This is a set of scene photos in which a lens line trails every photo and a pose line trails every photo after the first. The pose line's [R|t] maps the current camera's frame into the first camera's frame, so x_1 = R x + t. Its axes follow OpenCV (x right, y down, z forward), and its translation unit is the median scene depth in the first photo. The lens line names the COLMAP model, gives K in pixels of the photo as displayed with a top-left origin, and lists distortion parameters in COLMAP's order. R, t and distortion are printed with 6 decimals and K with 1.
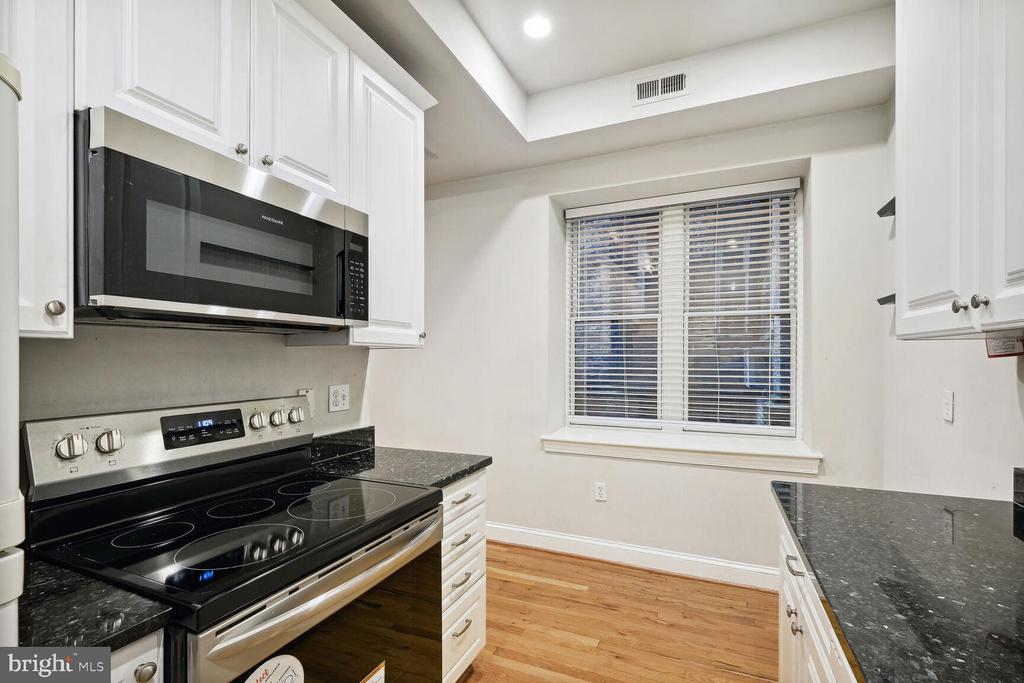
lens RADIAL K [[456.7, 0, 515.0], [0, 456.7, 358.2], [0, 0, 1]] dist [0.000573, 0.001636]
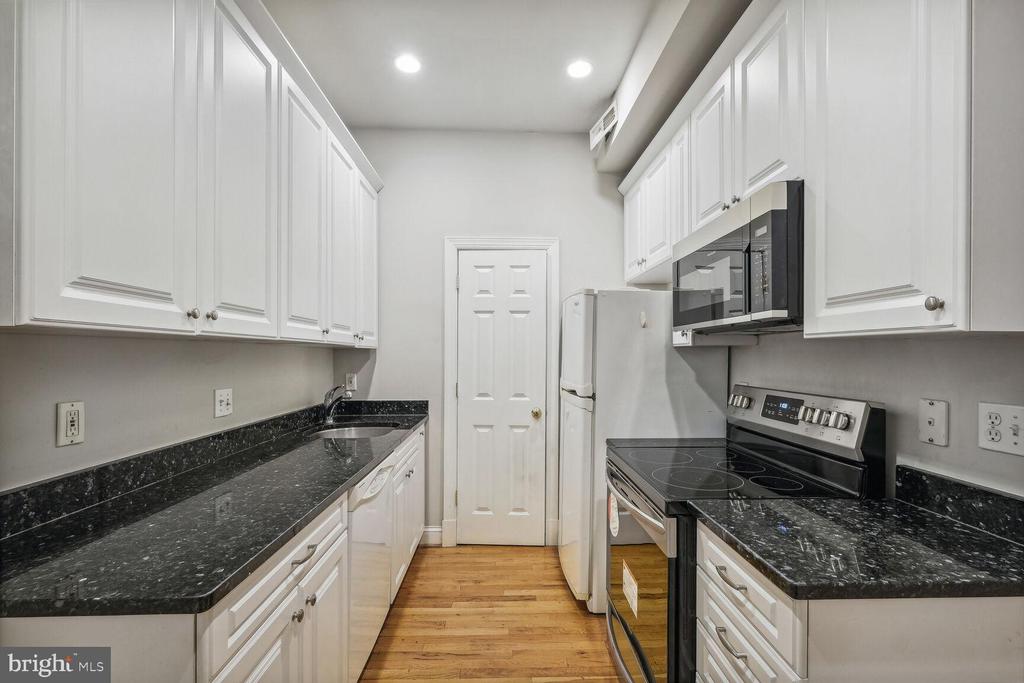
lens RADIAL K [[456.7, 0, 518.3], [0, 456.7, 352.3], [0, 0, 1]] dist [0.000573, 0.001636]
pose [[-0.901080, -0.003196, -0.433641, 0.489805], [-0.002690, 0.999995, -0.001780, -0.001039], [0.433644, -0.000437, -0.901084, 1.664122]]
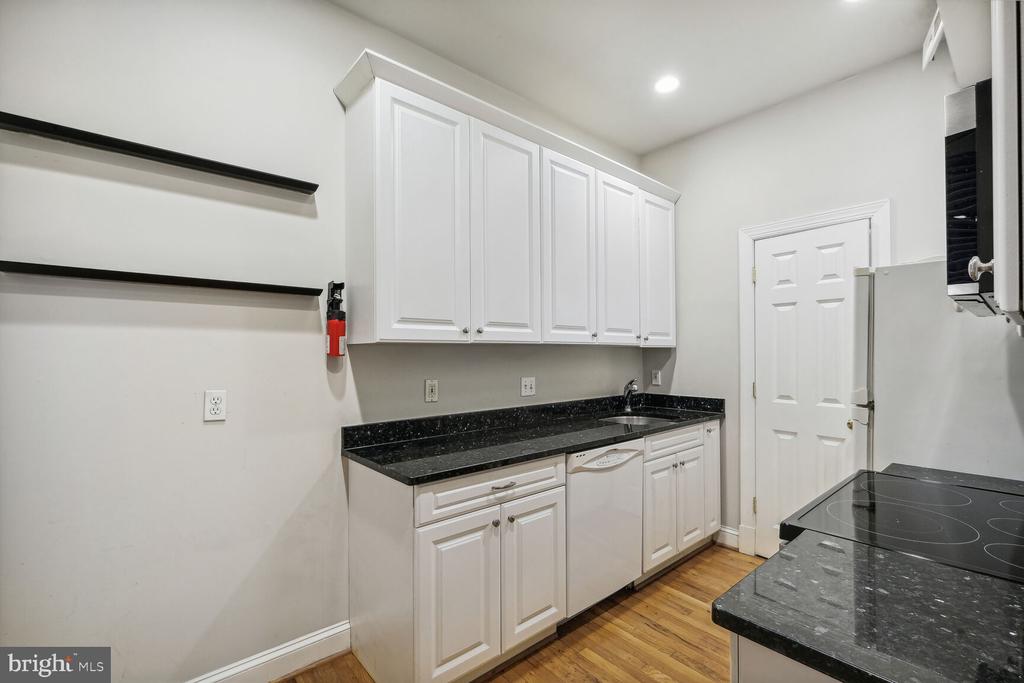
lens RADIAL K [[456.7, 0, 518.7], [0, 456.7, 350.7], [0, 0, 1]] dist [0.000573, 0.001636]
pose [[-0.902960, 0.008427, 0.429643, -0.094494], [0.008009, 0.999964, -0.002780, -0.003436], [-0.429651, 0.000931, -0.902995, 1.863975]]
